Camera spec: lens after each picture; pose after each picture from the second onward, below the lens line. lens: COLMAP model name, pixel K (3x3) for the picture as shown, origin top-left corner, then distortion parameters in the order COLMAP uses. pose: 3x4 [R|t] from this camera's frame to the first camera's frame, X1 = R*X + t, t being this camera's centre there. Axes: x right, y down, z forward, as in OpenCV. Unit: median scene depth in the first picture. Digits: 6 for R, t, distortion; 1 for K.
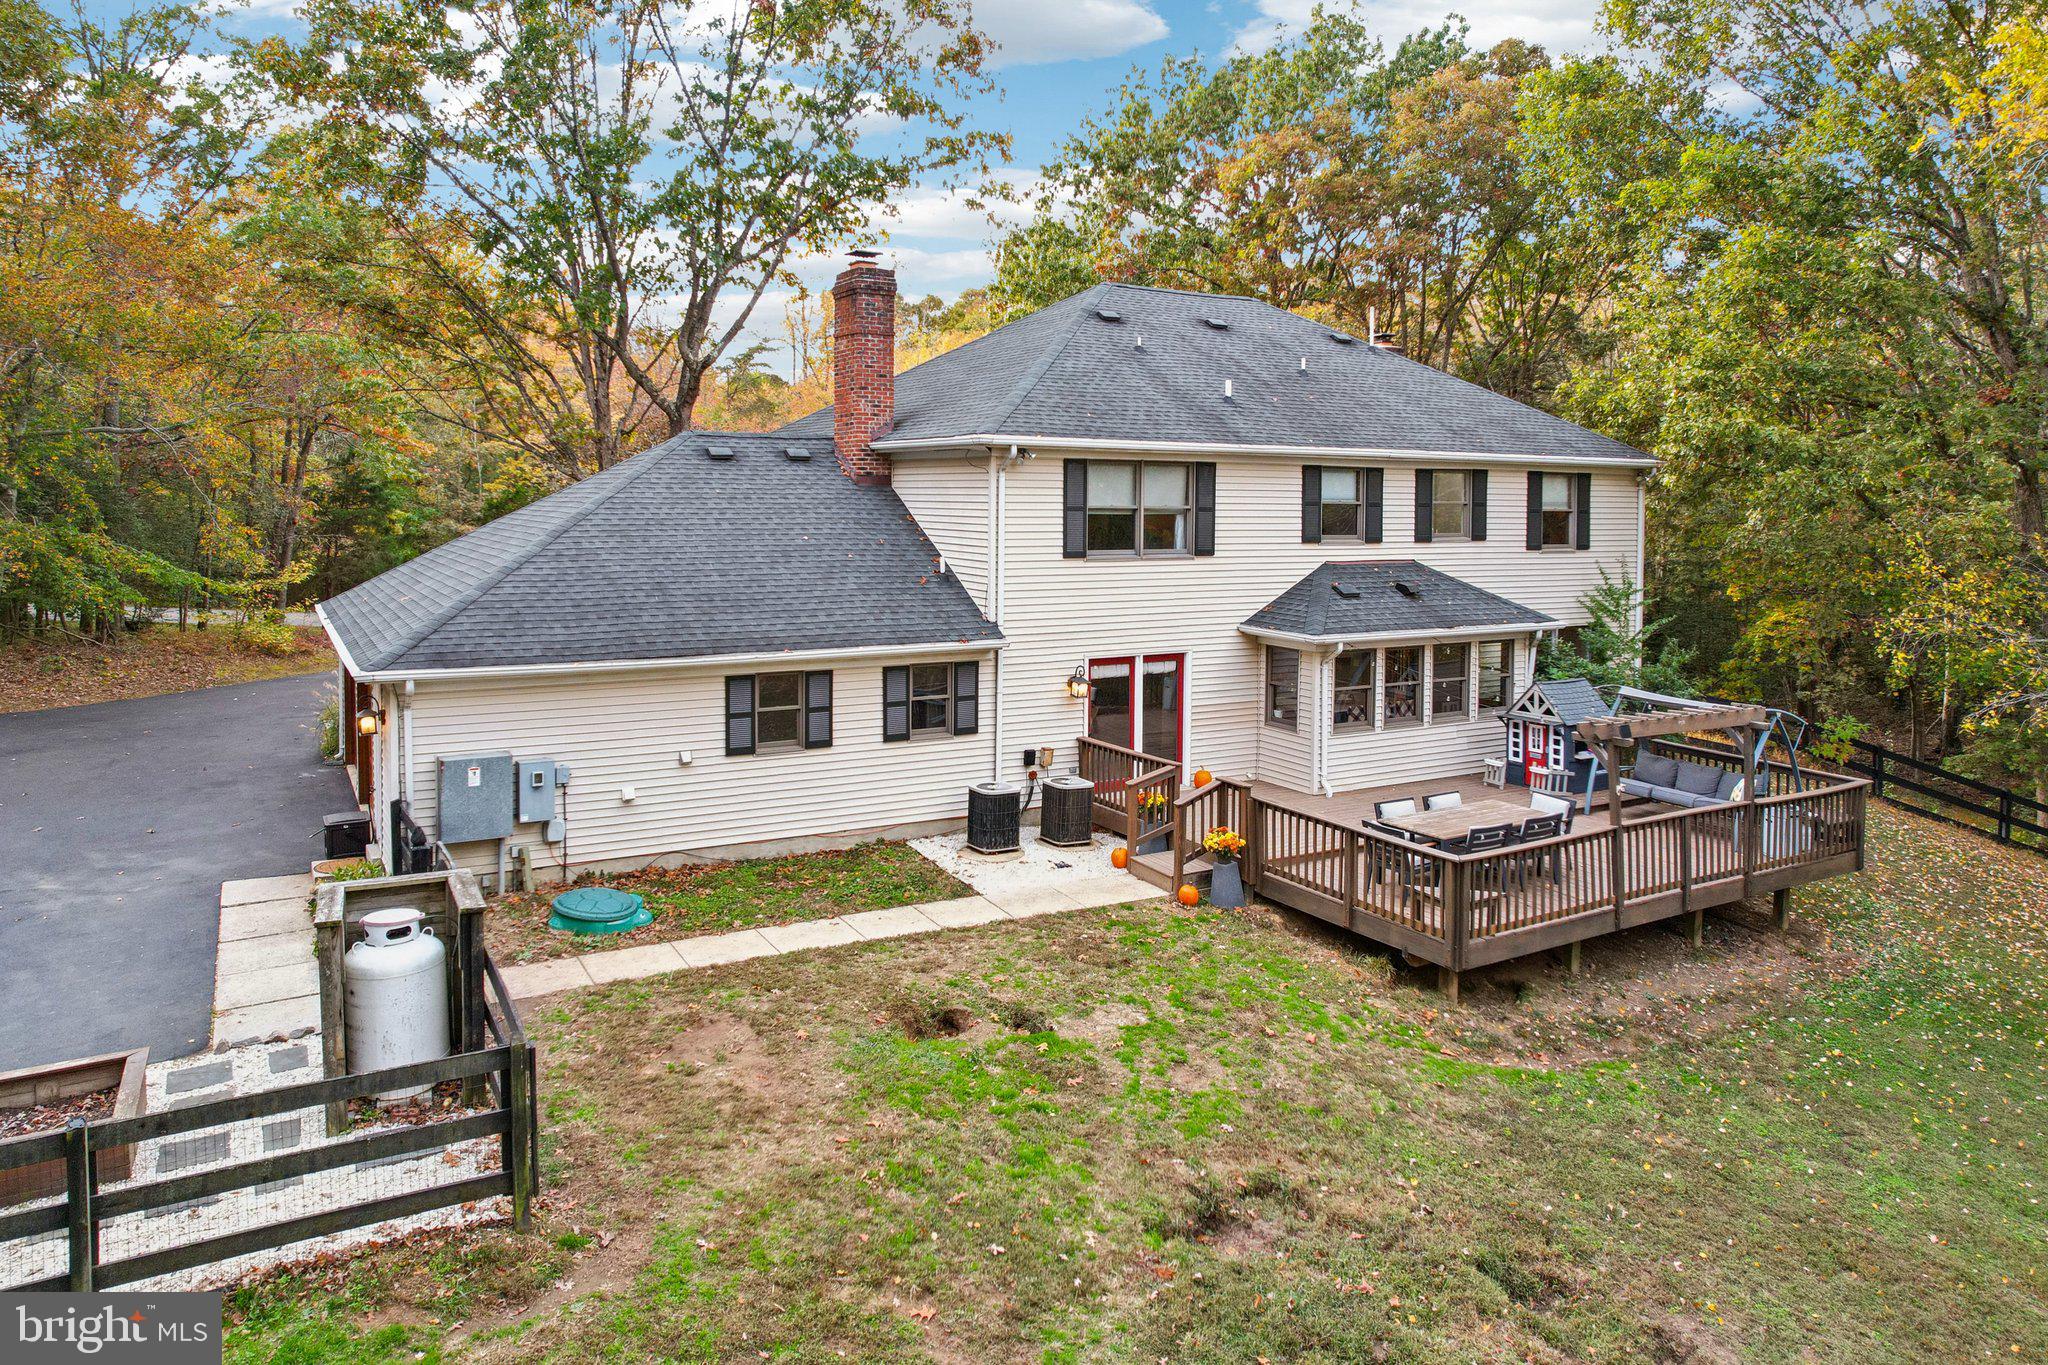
lens RADIAL K [[1359.5, 0, 1015.5], [0, 1359.5, 532.5], [0, 0, 1]] dist [-0.037454, 0.002422]
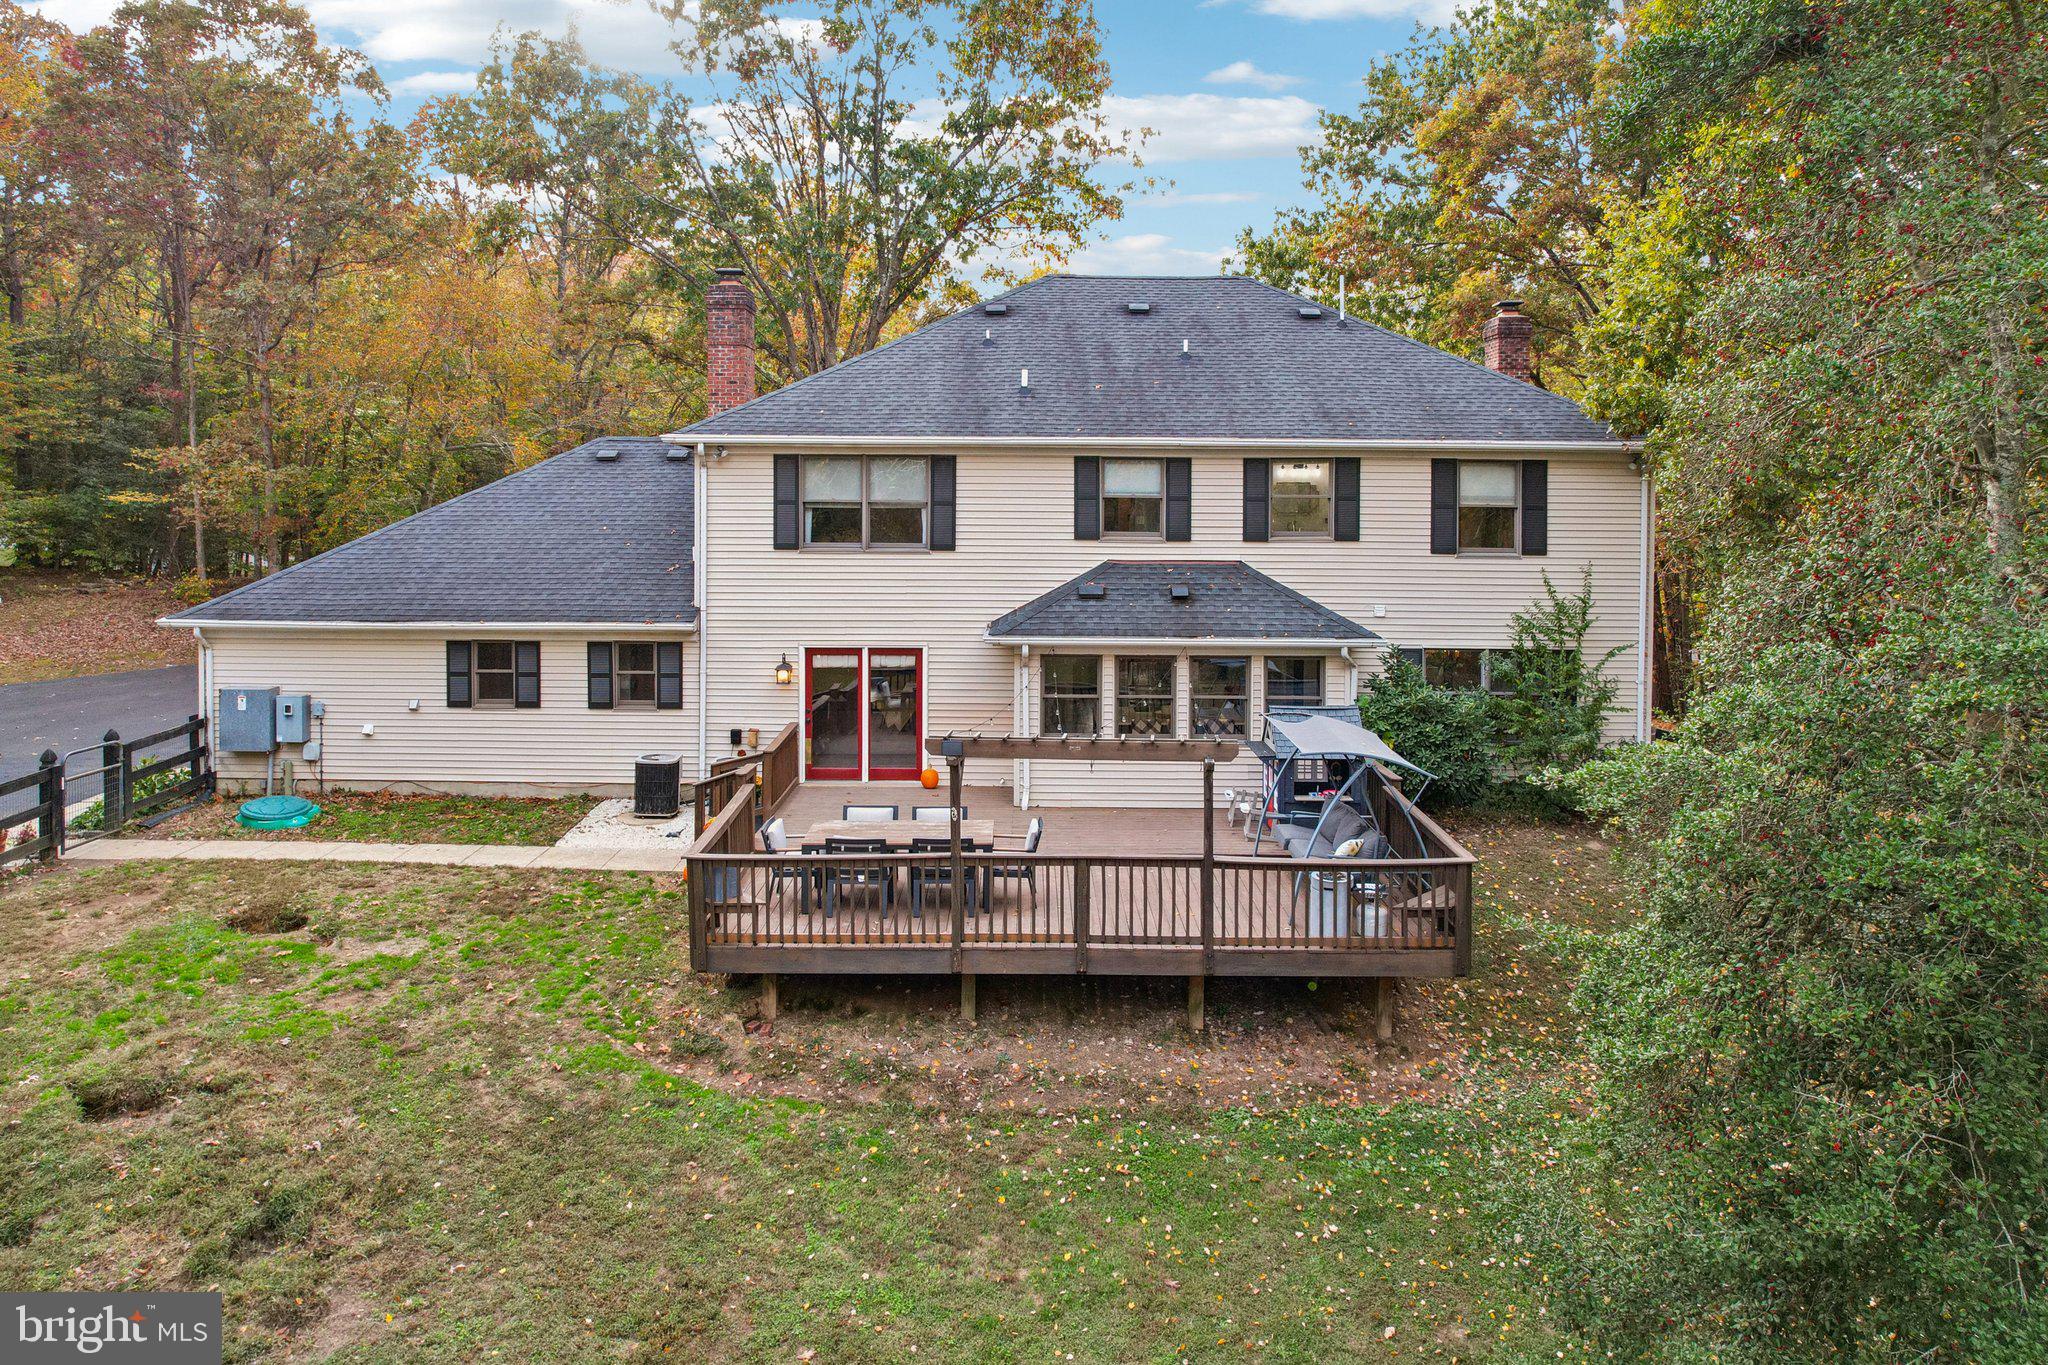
lens RADIAL K [[1353.7, 0, 1027.9], [0, 1353.7, 533.2], [0, 0, 1]] dist [-0.041277, 0.006980]
pose [[0.865565, 0.010261, -0.500692, 0.723921], [-0.011996, 0.999928, -0.000245, 0.004416], [0.500653, 0.006218, 0.865626, 0.198401]]
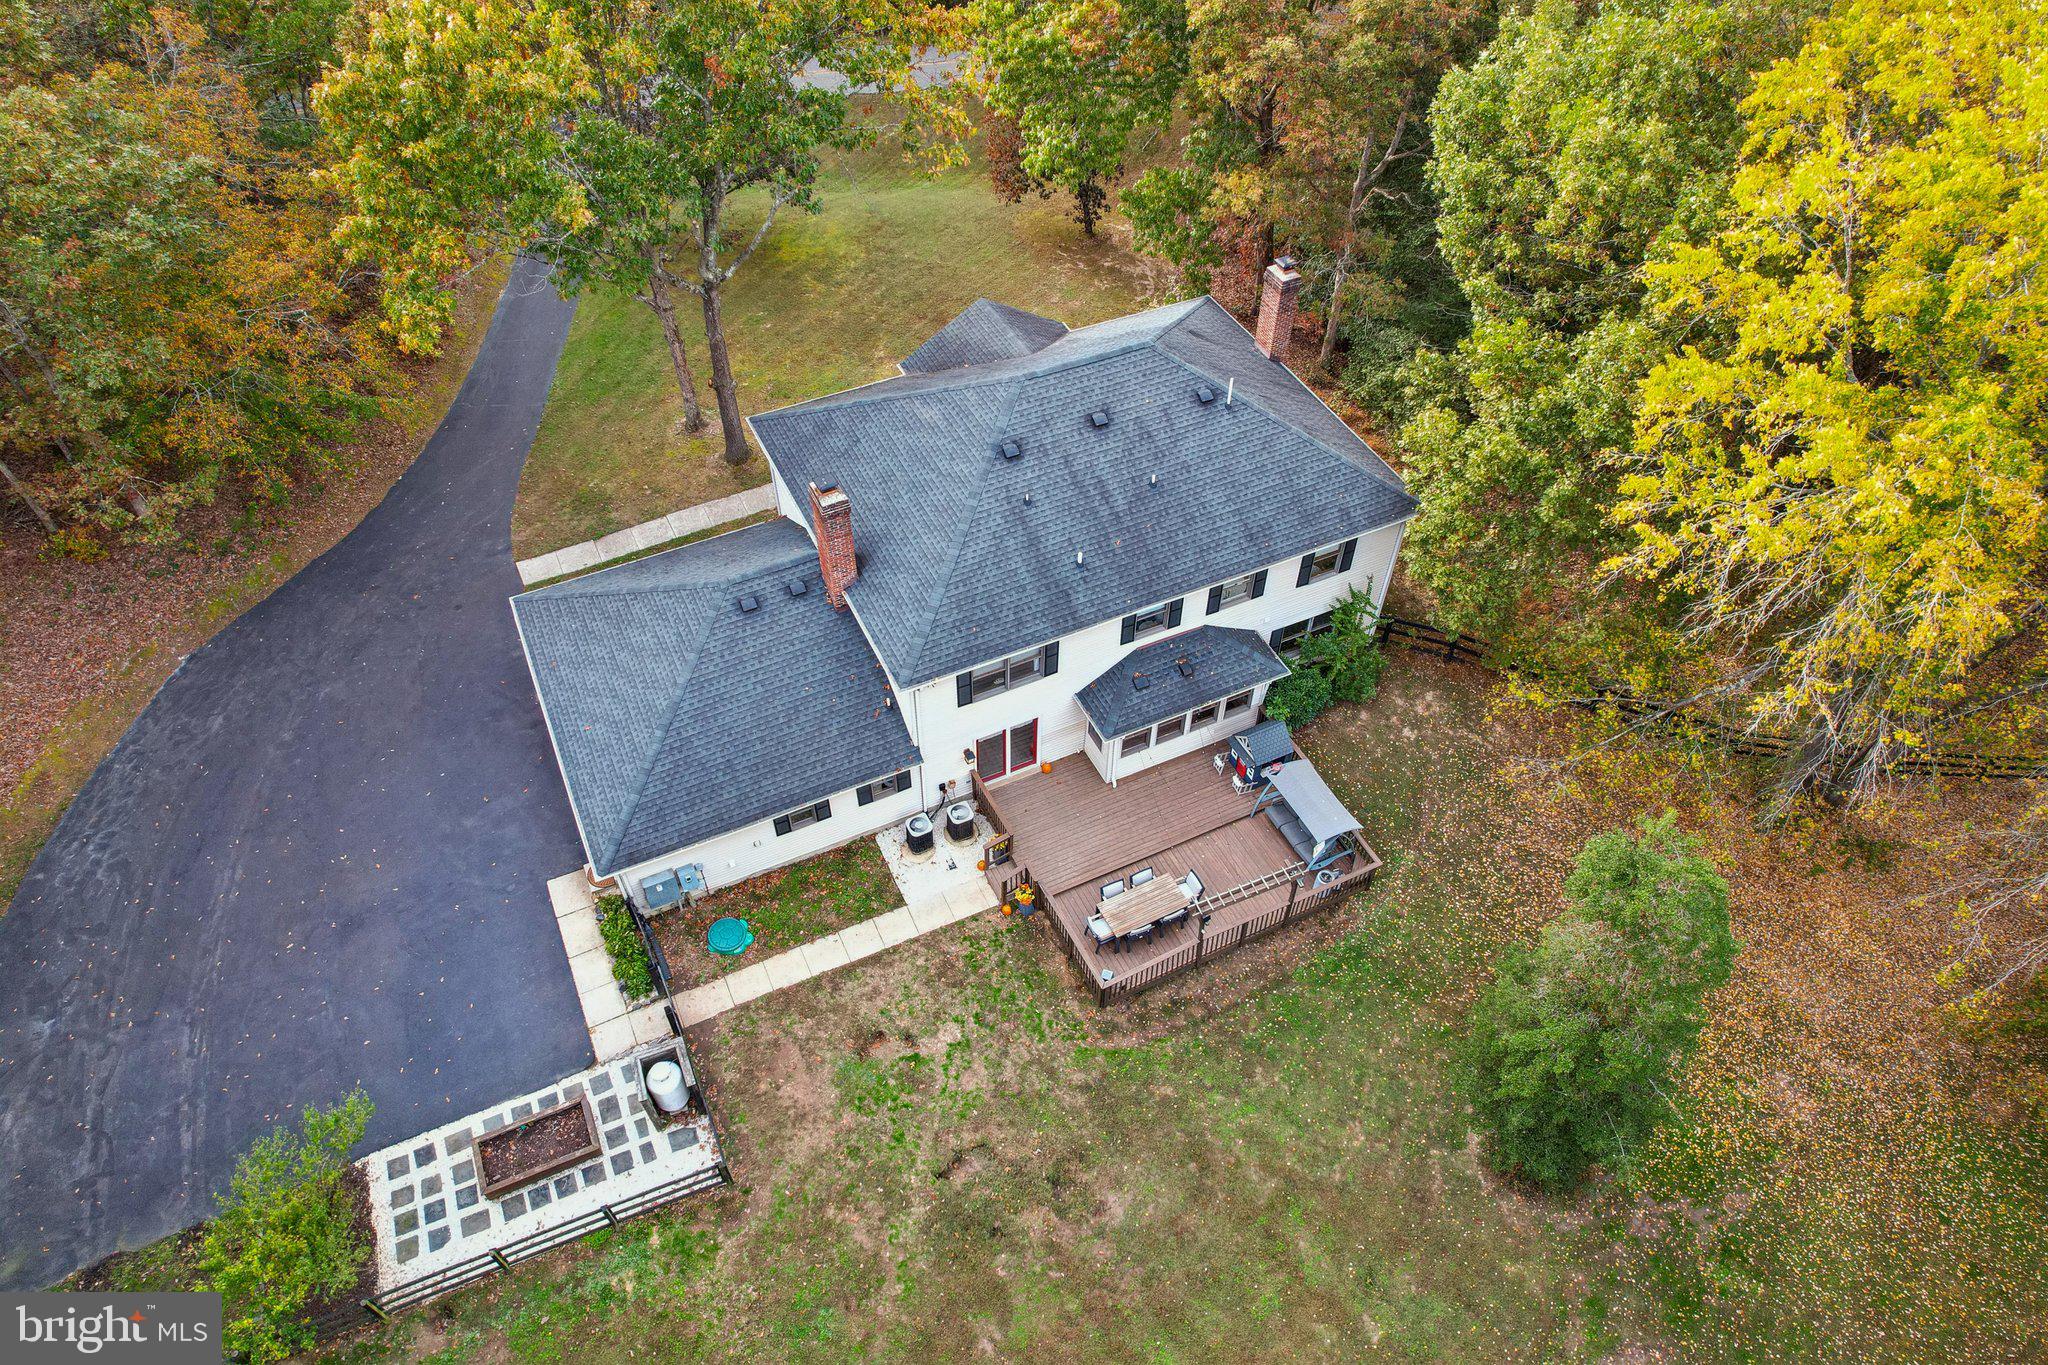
lens RADIAL K [[1321.3, 0, 1024.0], [0, 1321.3, 682.5], [0, 0, 1]] dist [-0.039489, 0.002024]
pose [[0.997540, 0.051932, -0.047082, 0.193793], [-0.001514, 0.687471, 0.726210, -1.204589], [0.070081, -0.724353, 0.685859, -0.107257]]
